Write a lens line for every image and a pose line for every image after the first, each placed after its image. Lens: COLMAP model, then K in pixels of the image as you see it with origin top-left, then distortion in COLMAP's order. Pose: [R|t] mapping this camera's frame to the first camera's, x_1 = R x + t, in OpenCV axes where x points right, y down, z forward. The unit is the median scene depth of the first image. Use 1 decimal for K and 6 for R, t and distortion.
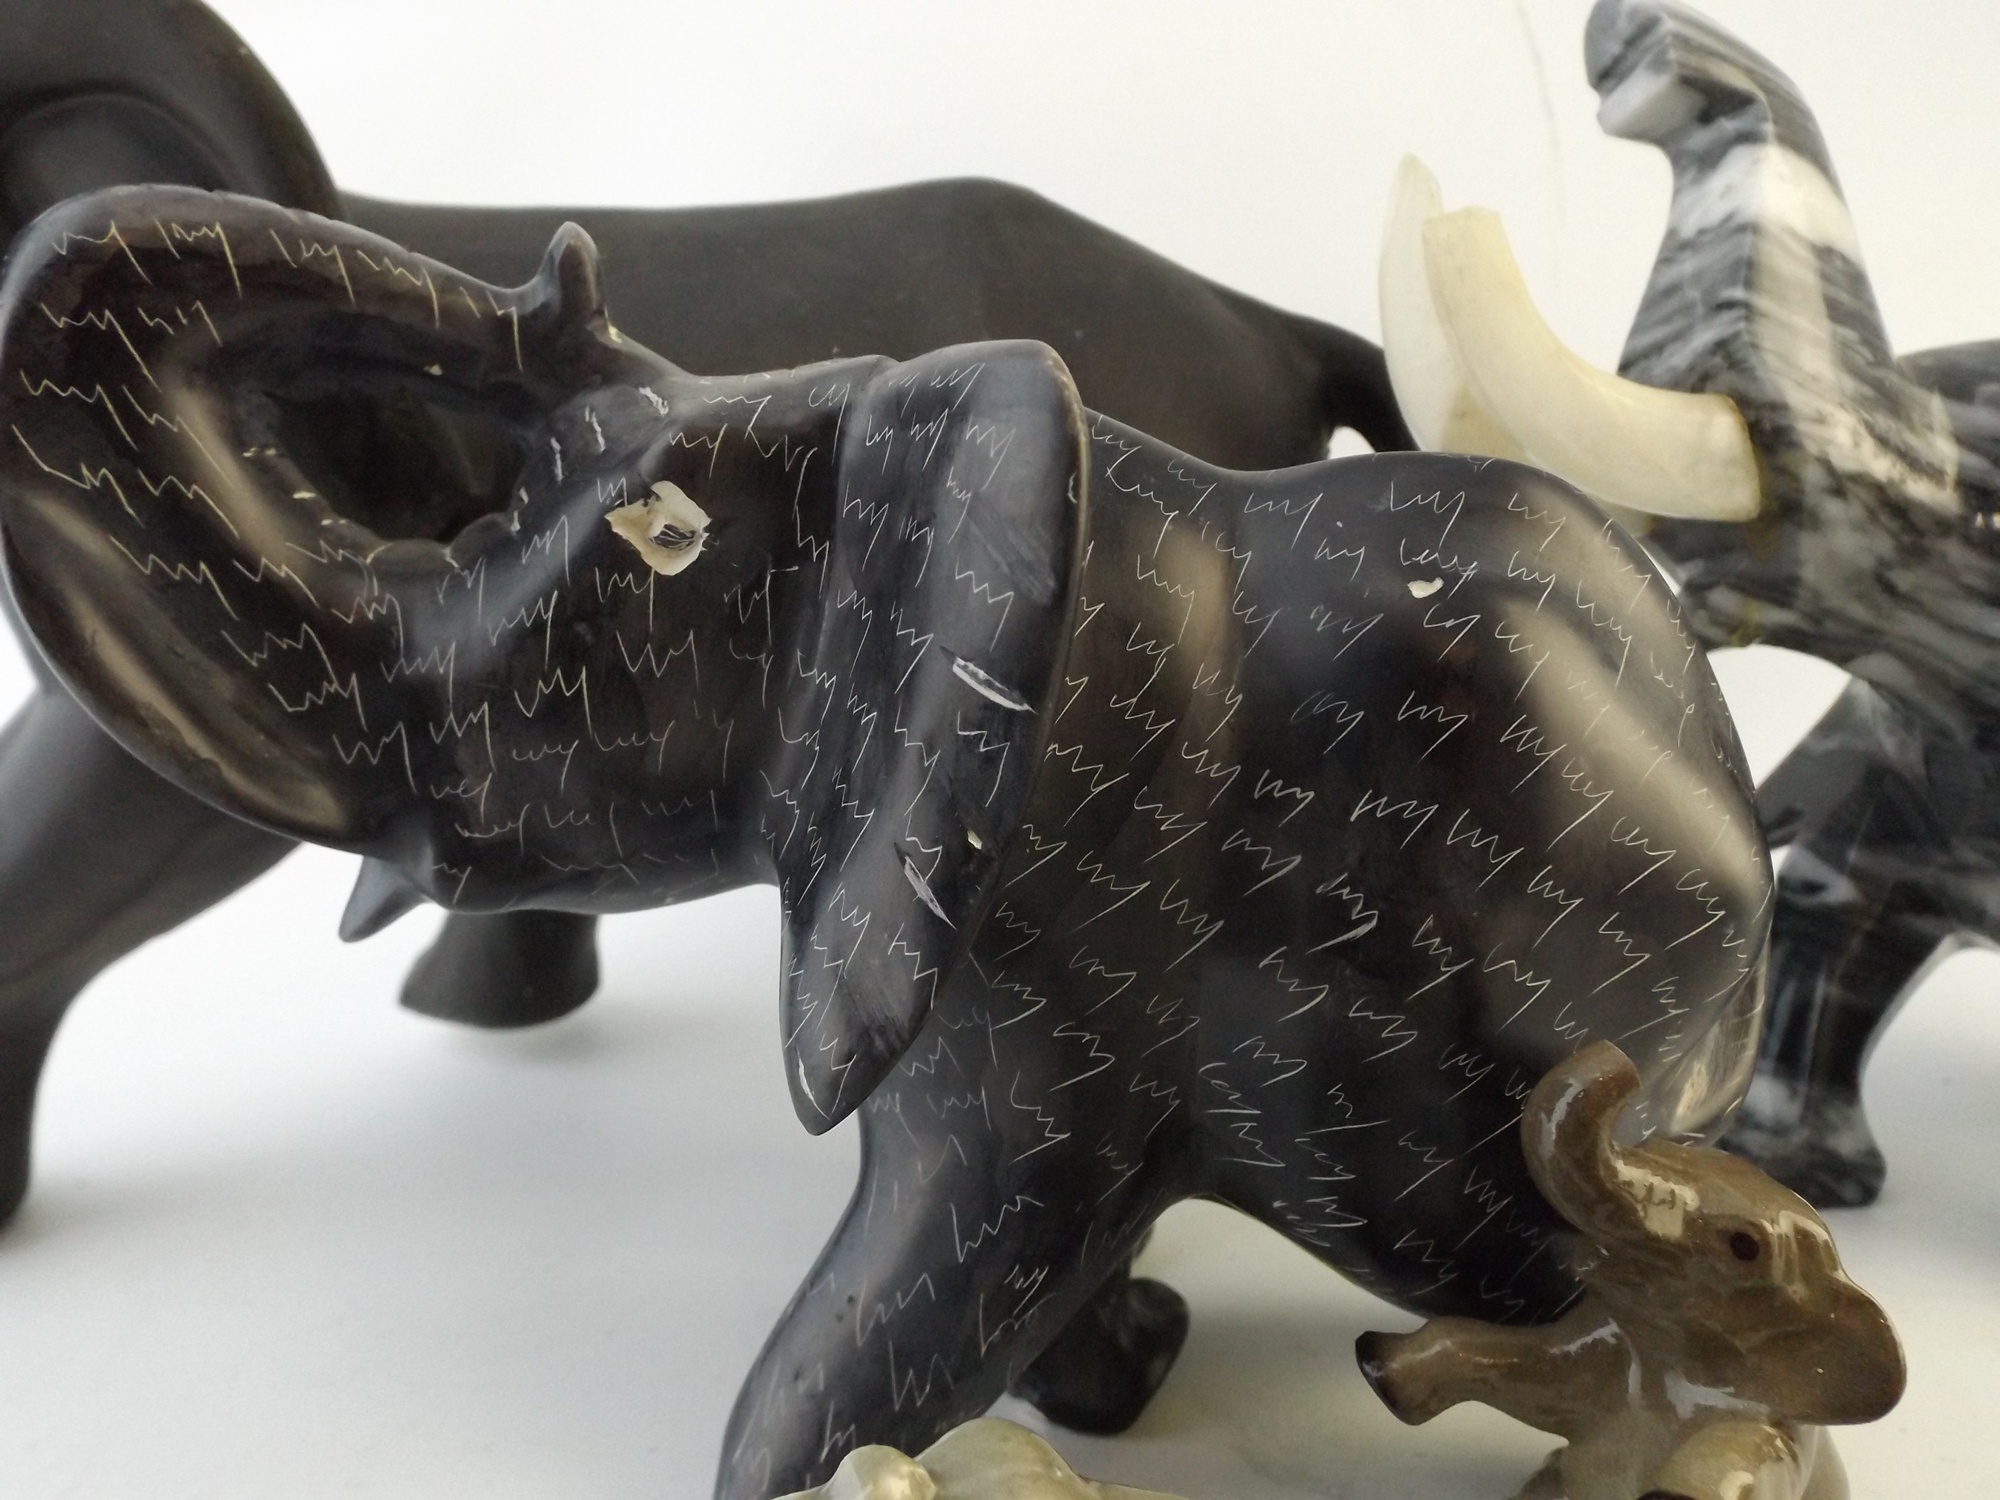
lens RADIAL K [[1429.2, 0, 1000.0], [0, 1429.2, 750.0], [0, 0, 1]] dist [0.036169, -0.050217]
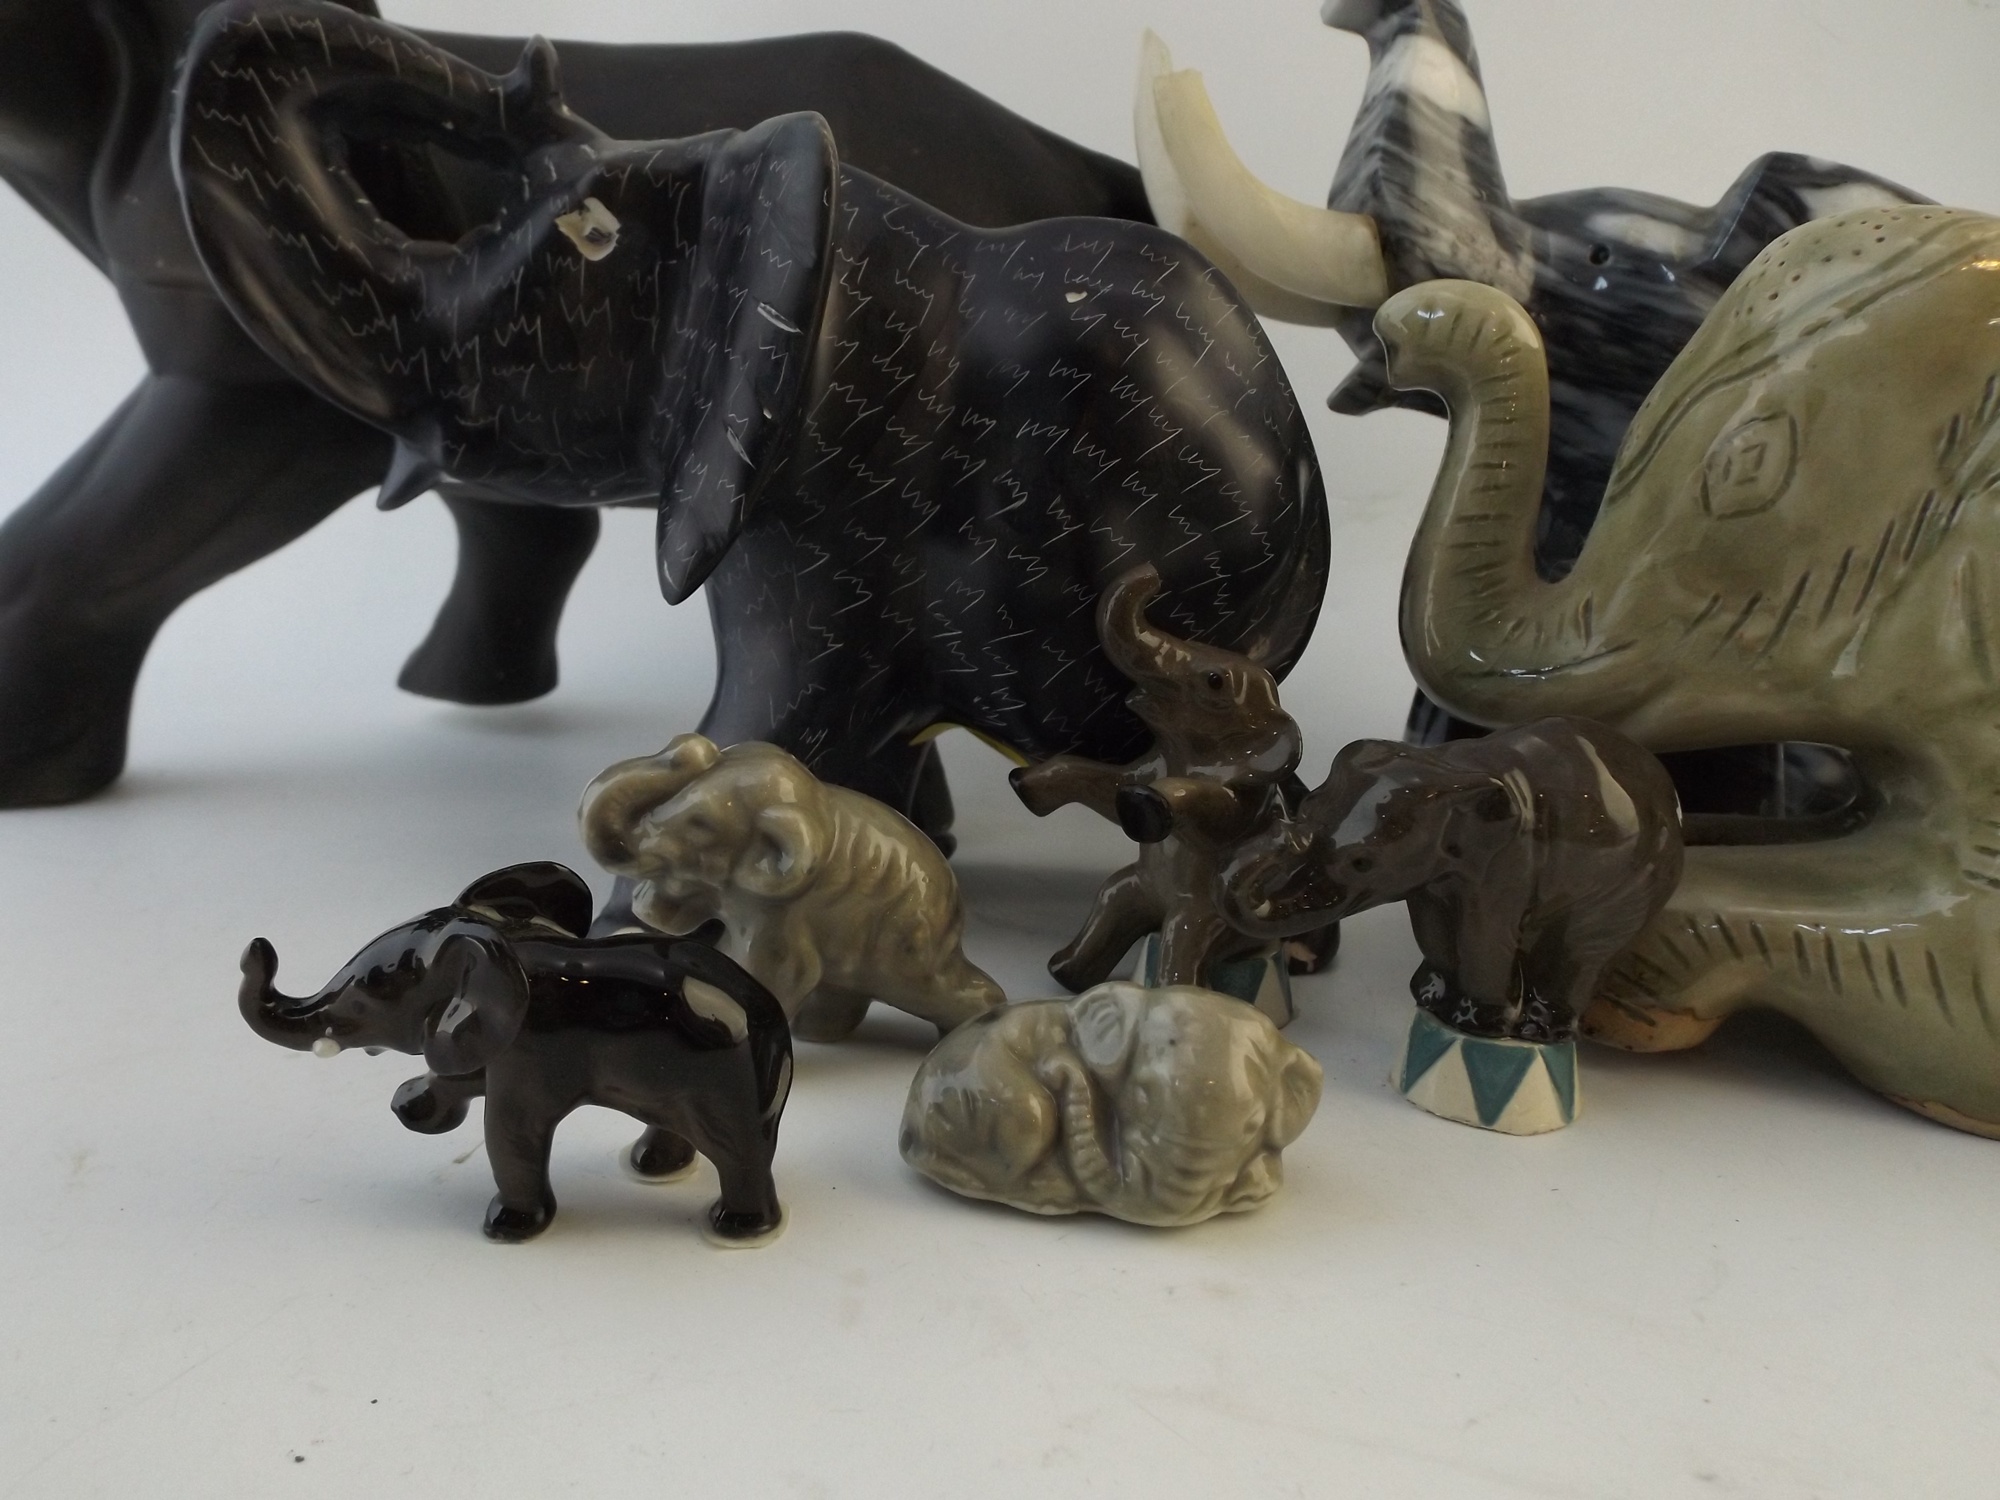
lens RADIAL K [[1424.7, 0, 1000.0], [0, 1424.7, 750.0], [0, 0, 1]] dist [0.013168, -0.022963]
pose [[0.998956, 0.042360, 0.017126, 0.214720], [-0.043345, 0.997137, 0.061963, 0.301385], [-0.014452, -0.062641, 0.997931, -0.620223]]
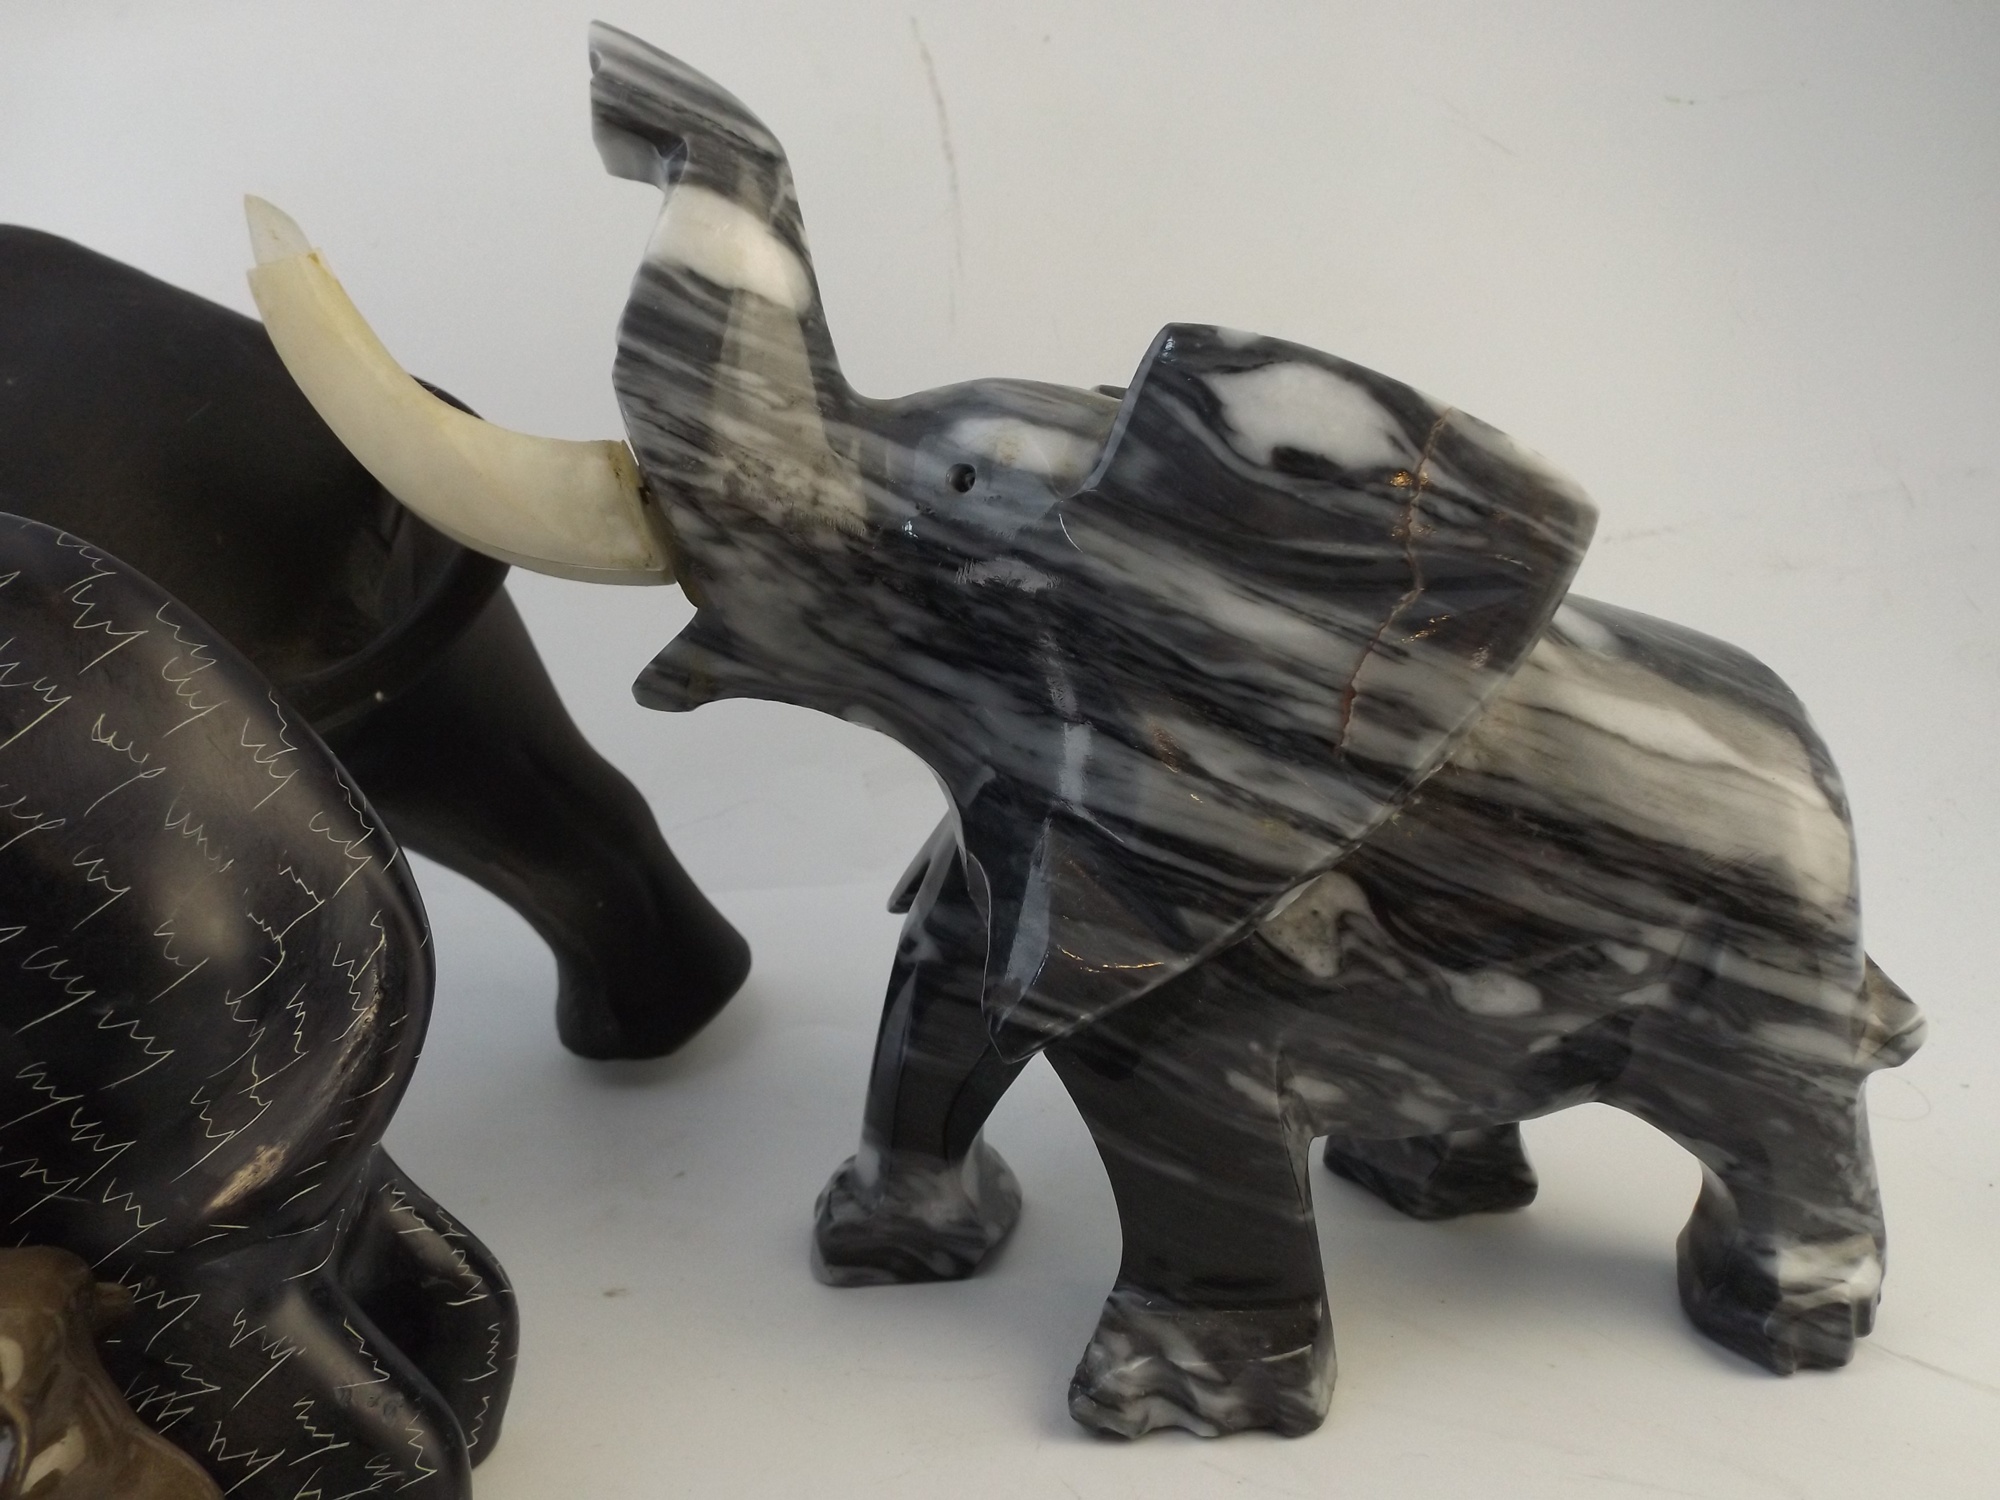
lens RADIAL K [[1424.7, 0, 1000.0], [0, 1424.7, 750.0], [0, 0, 1]] dist [0.013168, -0.022963]
pose [[0.999415, -0.013018, 0.031625, 1.089253], [0.014082, 0.999335, -0.033642, -0.005715], [-0.031166, 0.034068, 0.998933, 0.063276]]
